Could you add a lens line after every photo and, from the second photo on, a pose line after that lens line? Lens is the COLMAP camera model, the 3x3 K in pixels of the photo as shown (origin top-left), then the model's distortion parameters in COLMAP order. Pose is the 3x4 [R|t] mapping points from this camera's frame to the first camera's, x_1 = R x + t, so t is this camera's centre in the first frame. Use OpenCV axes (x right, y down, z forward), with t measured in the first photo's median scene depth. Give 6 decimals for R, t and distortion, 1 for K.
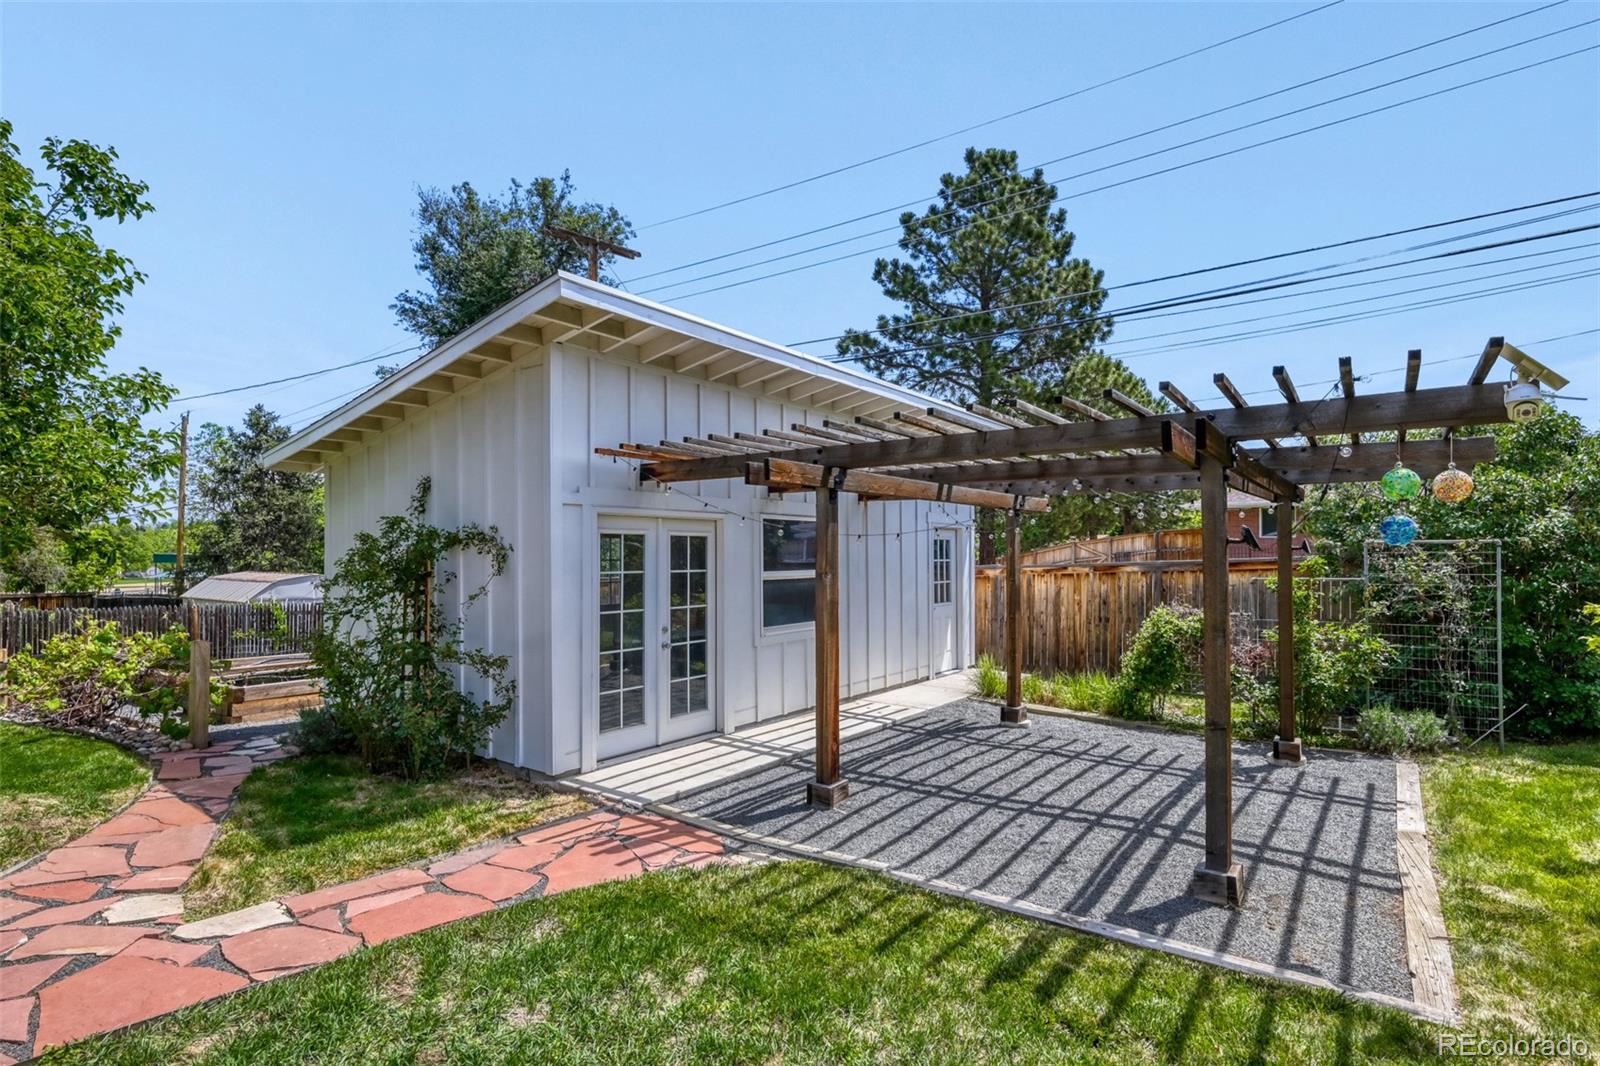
lens RADIAL K [[808.6, 0, 800.0], [0, 808.6, 533.0], [0, 0, 1]] dist [0.001567, 0.000101]
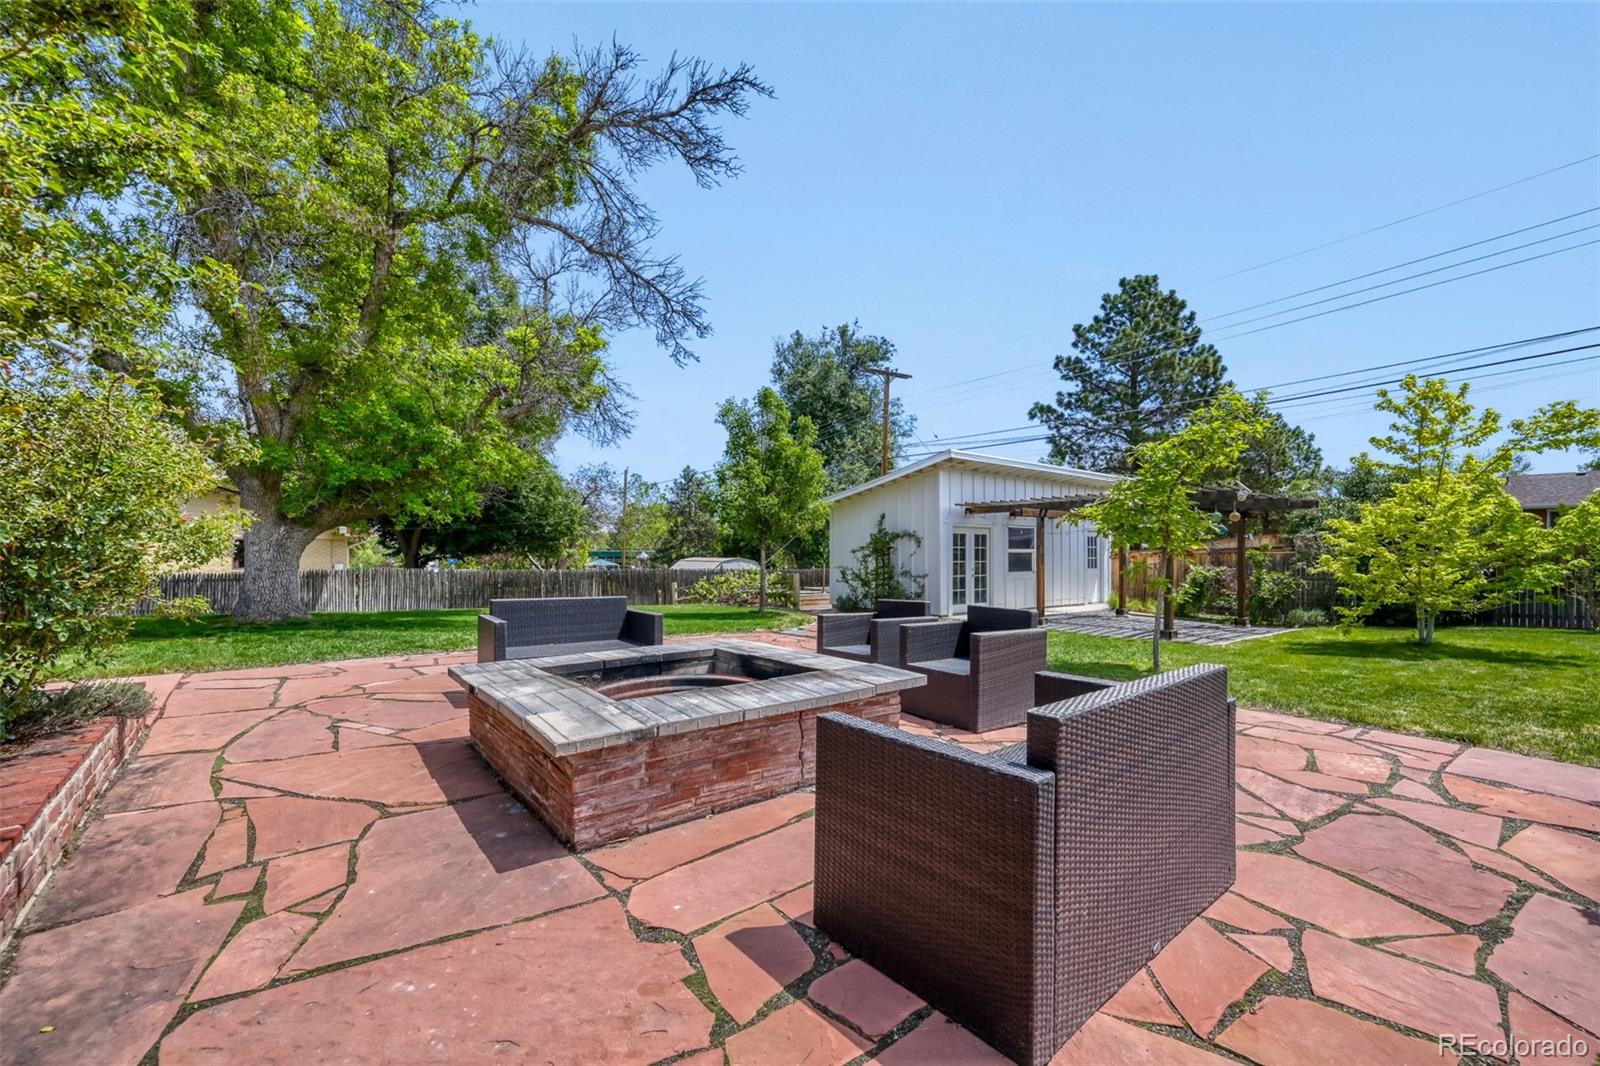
lens RADIAL K [[645.7, 0, 802.7], [0, 645.7, 544.4], [0, 0, 1]] dist [0.000011, -0.000071]
pose [[0.961991, -0.001435, -0.273079, -0.033124], [0.004079, 0.999950, 0.009113, 0.004201], [0.273052, -0.009880, 0.961949, -0.313031]]
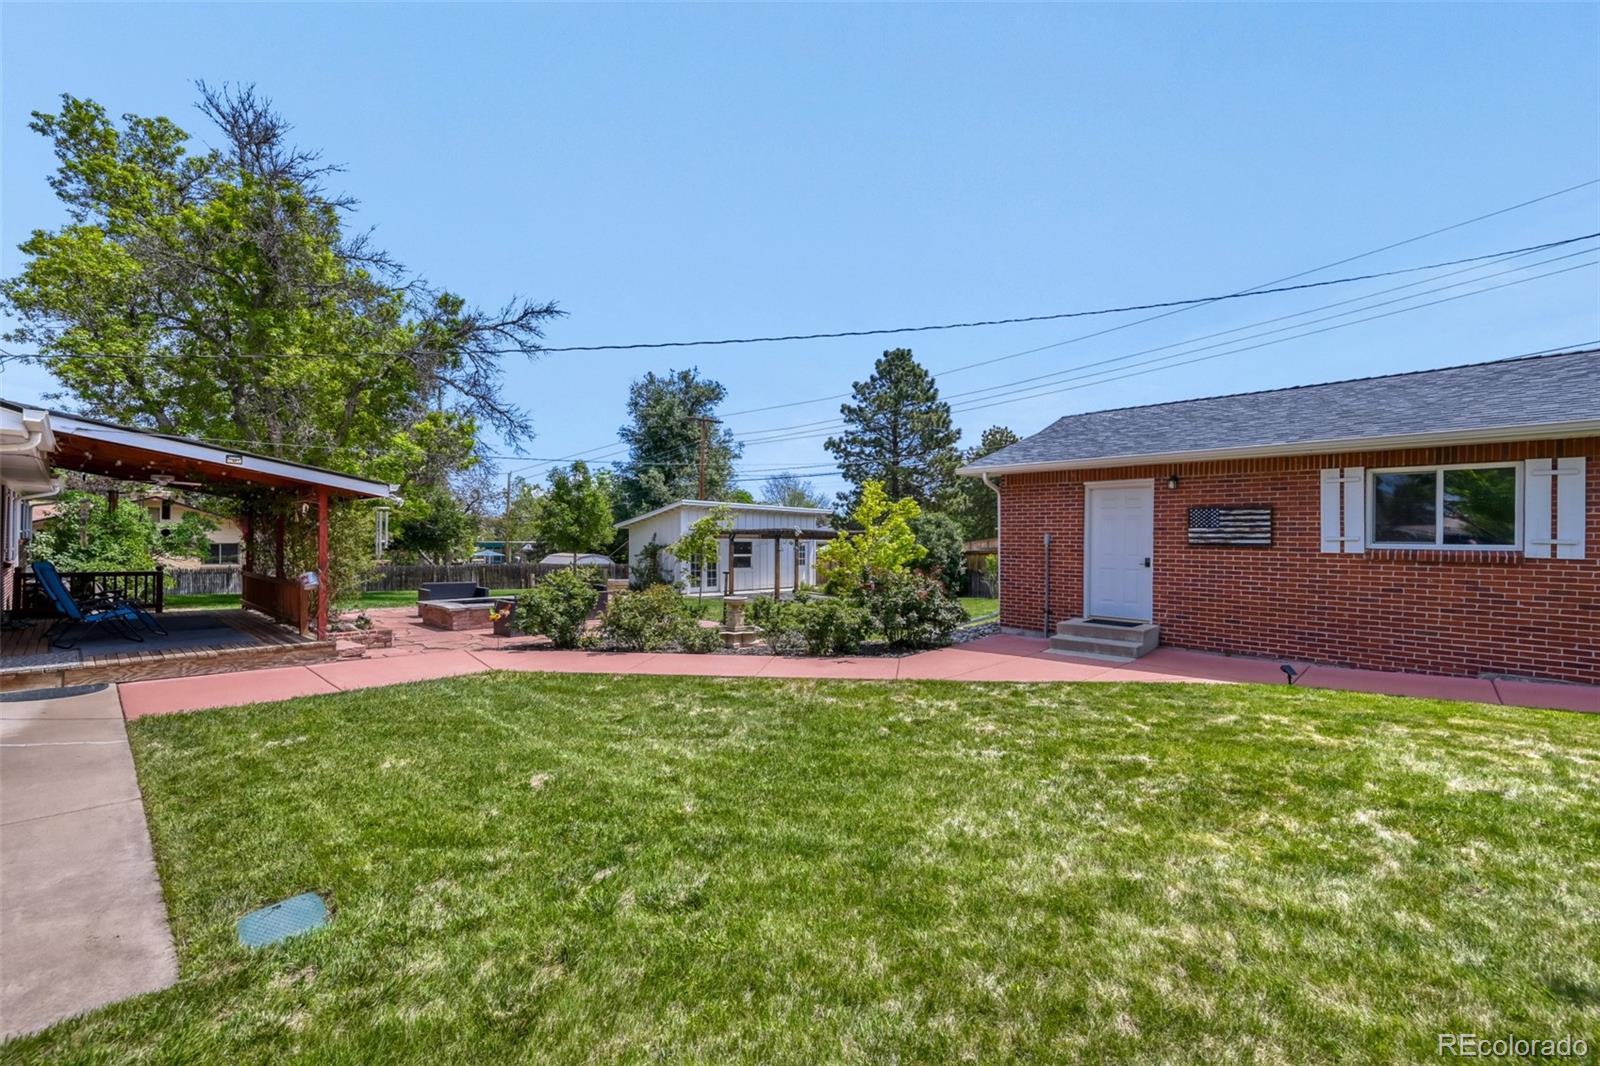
lens RADIAL K [[650.6, 0, 800.0], [0, 650.6, 533.0], [0, 0, 1]] dist [0.000687, 0.000228]
pose [[0.990267, 0.006509, -0.139028, 0.225819], [-0.005127, 0.999934, 0.010298, -0.029015], [0.139085, -0.009485, 0.990235, -0.663721]]
